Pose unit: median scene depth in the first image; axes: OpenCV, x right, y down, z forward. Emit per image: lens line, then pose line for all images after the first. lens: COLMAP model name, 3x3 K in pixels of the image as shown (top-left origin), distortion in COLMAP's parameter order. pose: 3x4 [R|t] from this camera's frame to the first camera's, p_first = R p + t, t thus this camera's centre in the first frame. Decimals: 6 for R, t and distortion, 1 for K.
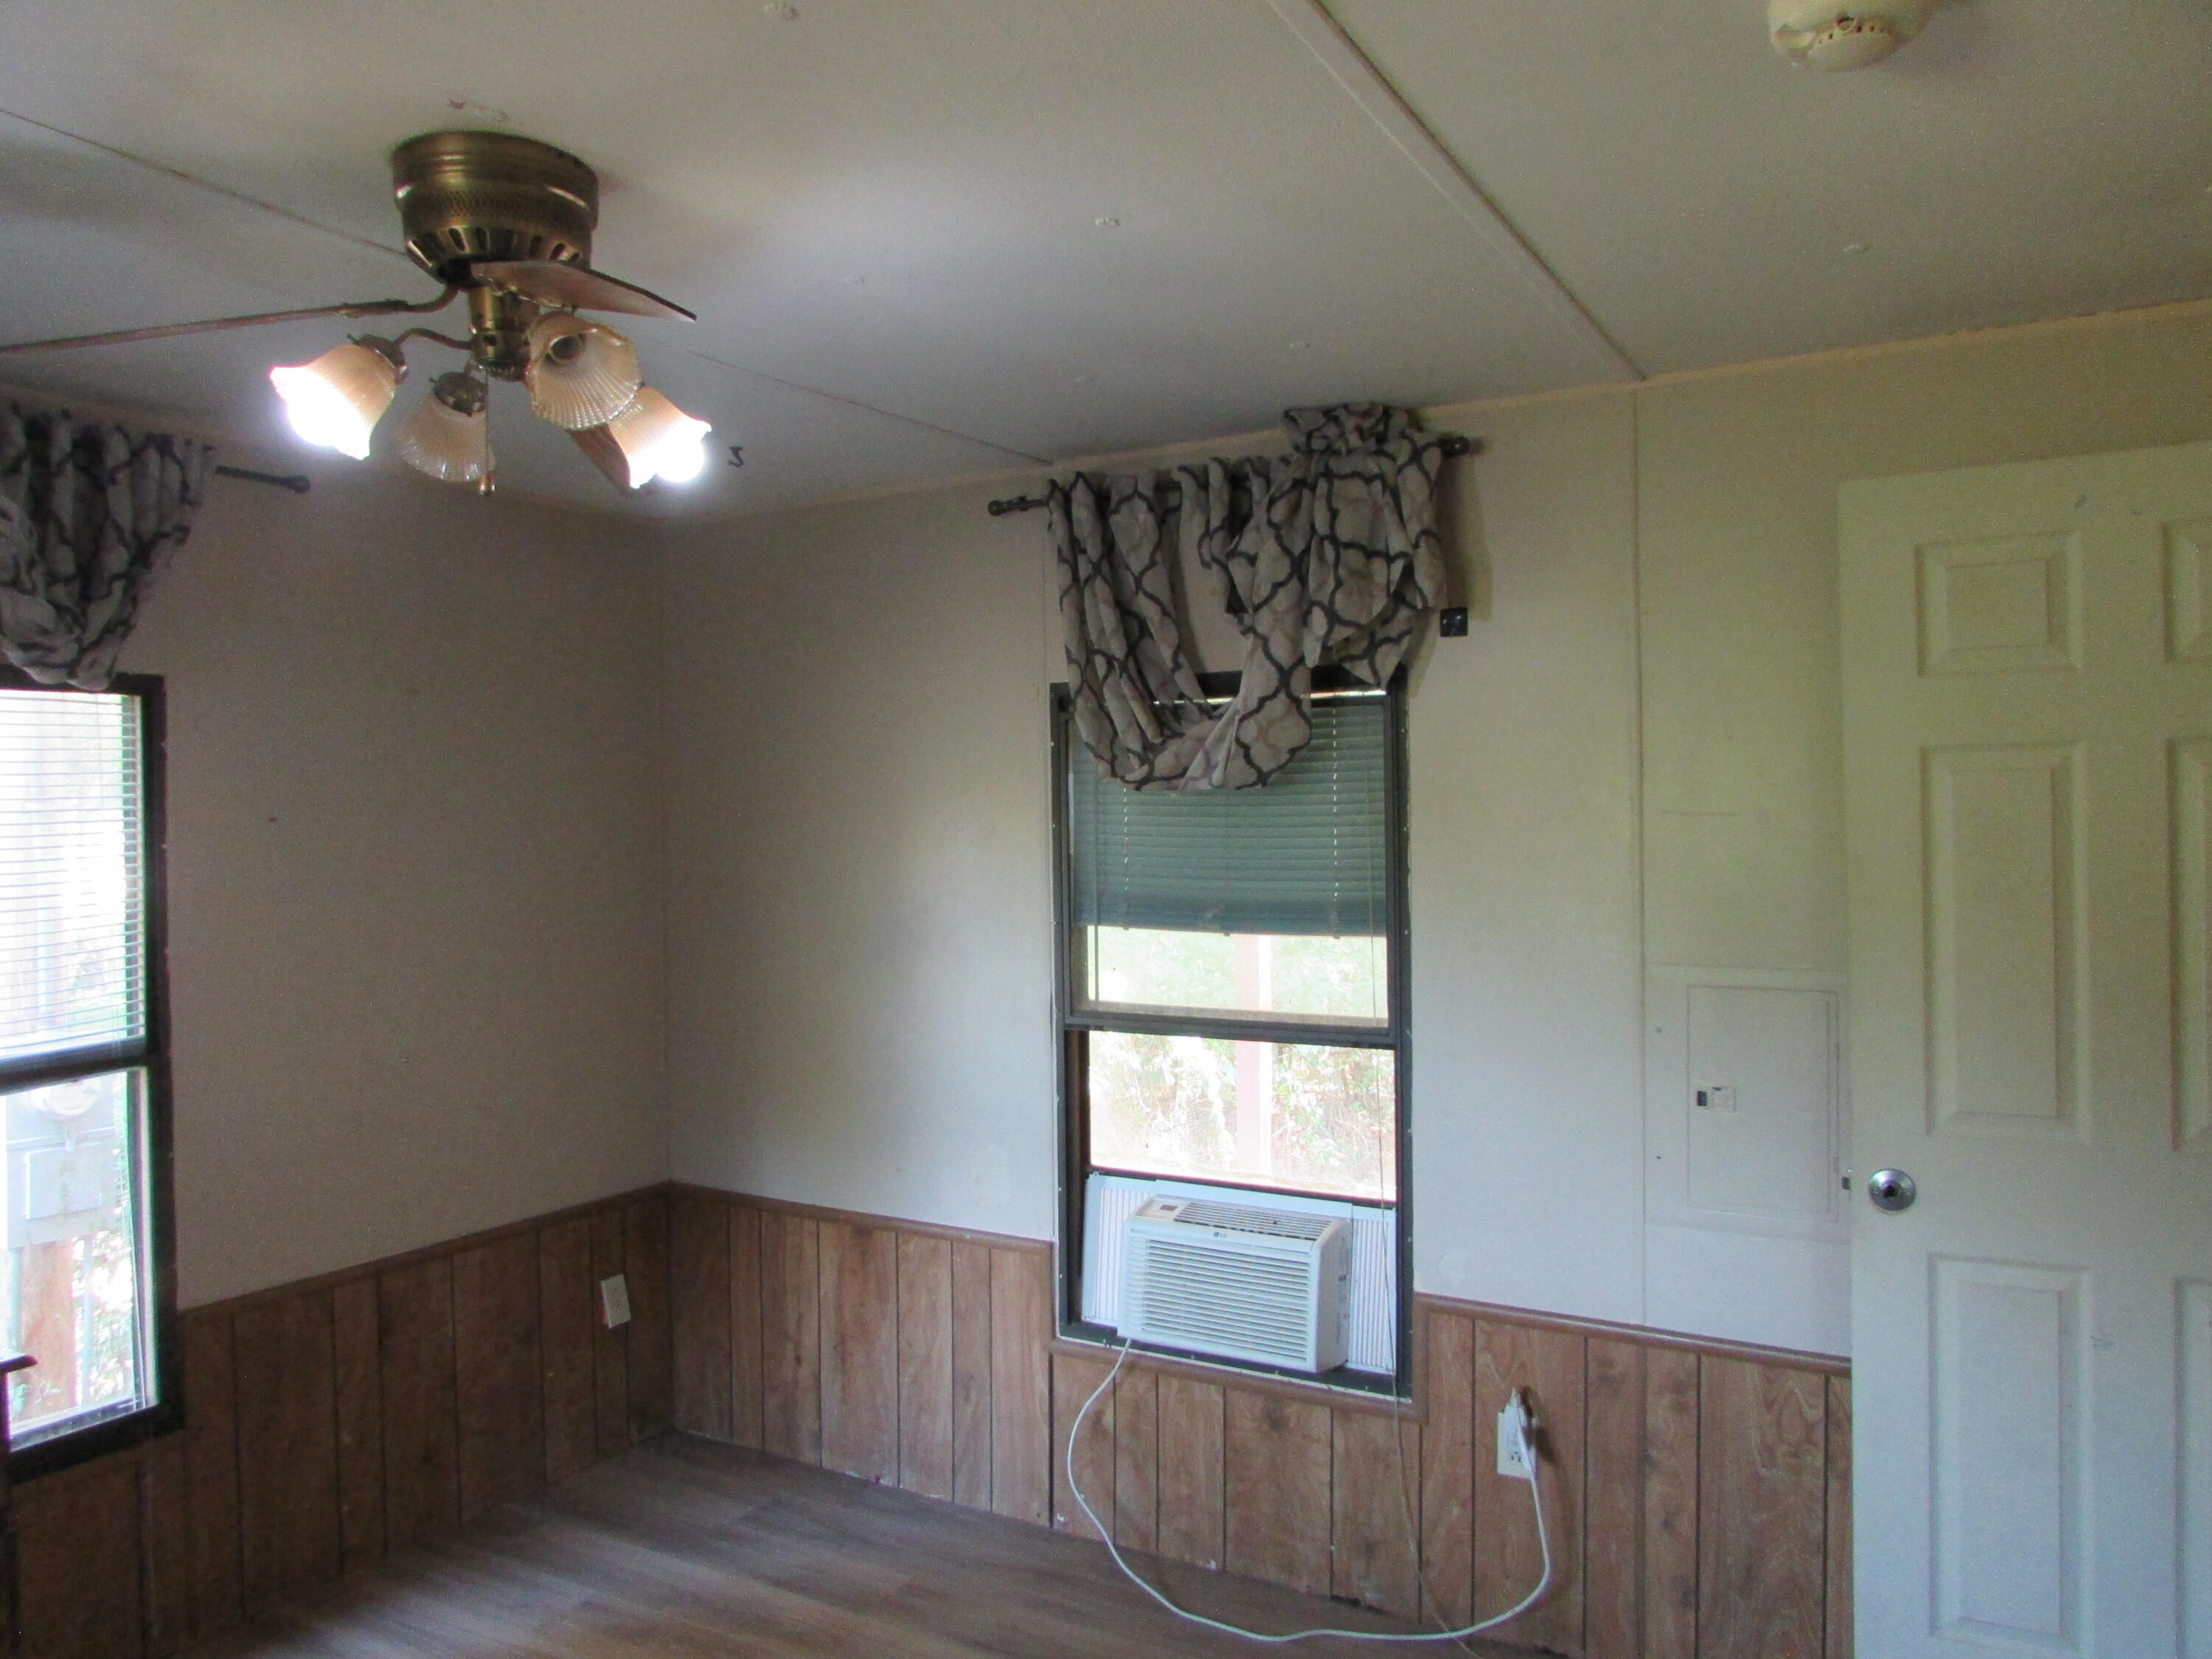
lens RADIAL K [[1556.7, 0, 1109.0], [0, 1556.7, 827.1], [0, 0, 1]] dist [-0.023509, 0.004610]
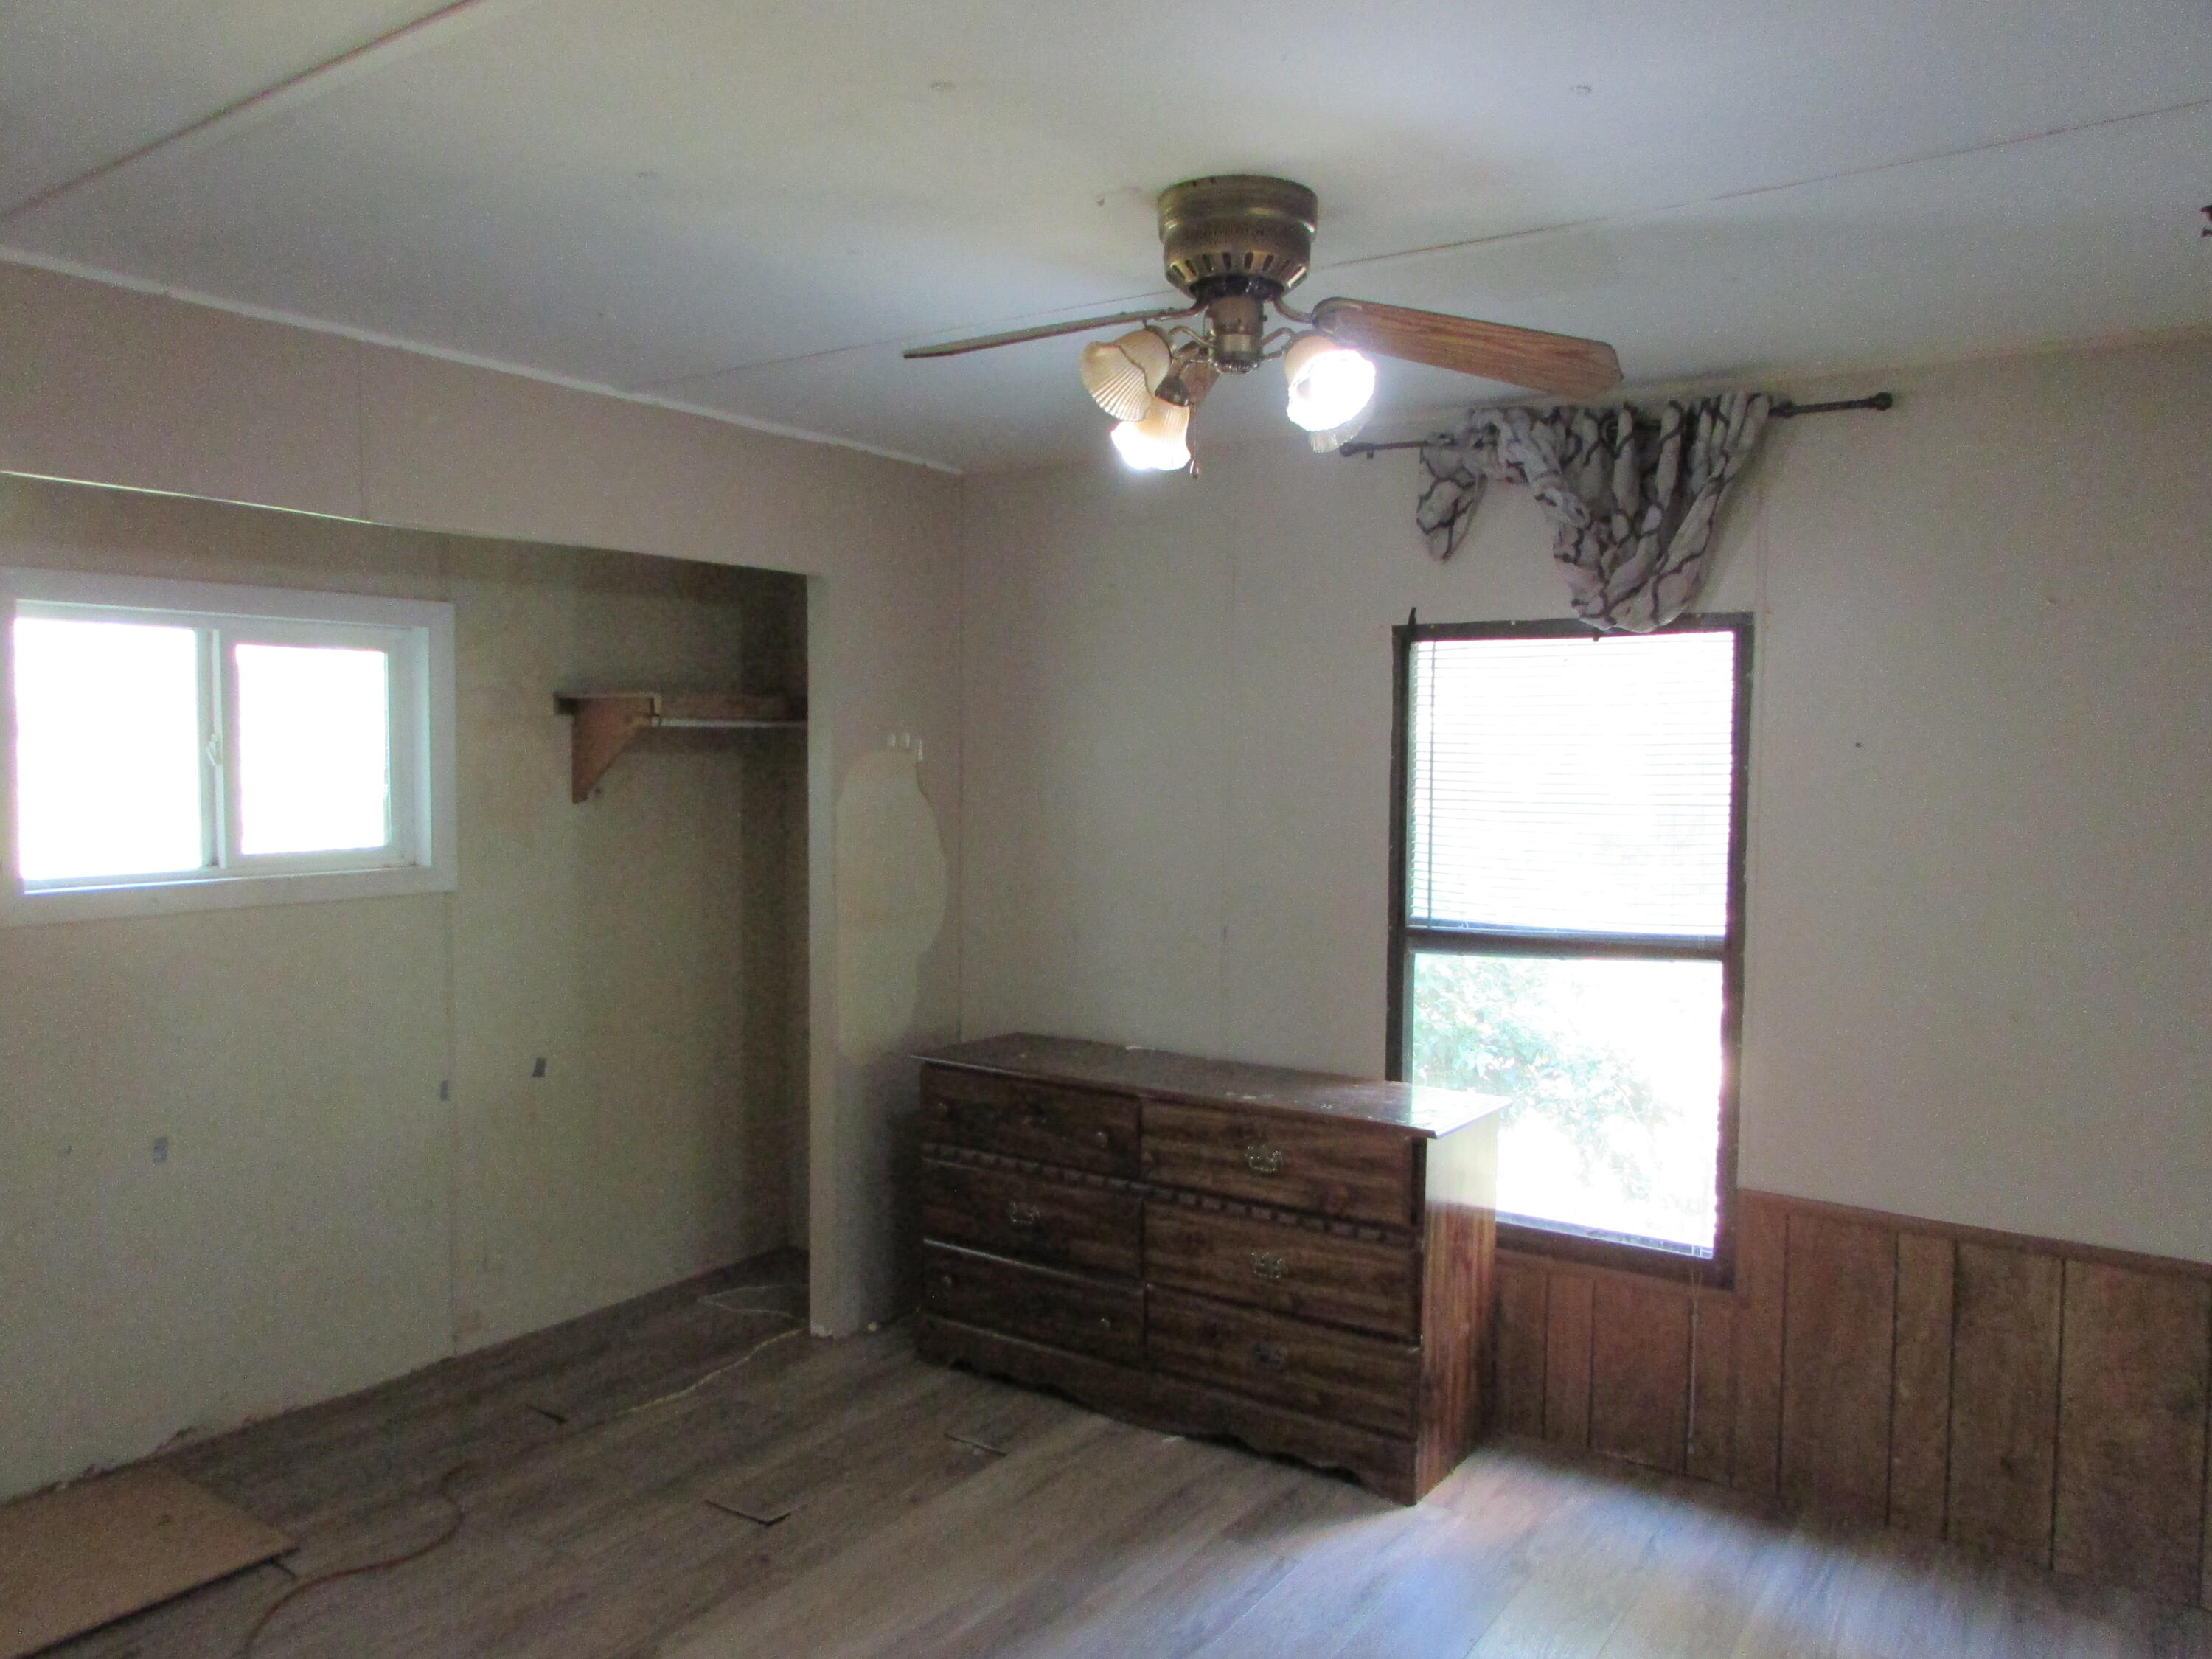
lens RADIAL K [[1556.7, 0, 1109.0], [0, 1556.7, 827.1], [0, 0, 1]] dist [-0.023509, 0.004610]
pose [[-0.076177, 0.057658, -0.995426, 0.531459], [-0.016693, 0.998113, 0.059091, -0.002676], [0.996955, 0.021118, -0.075071, 0.633215]]
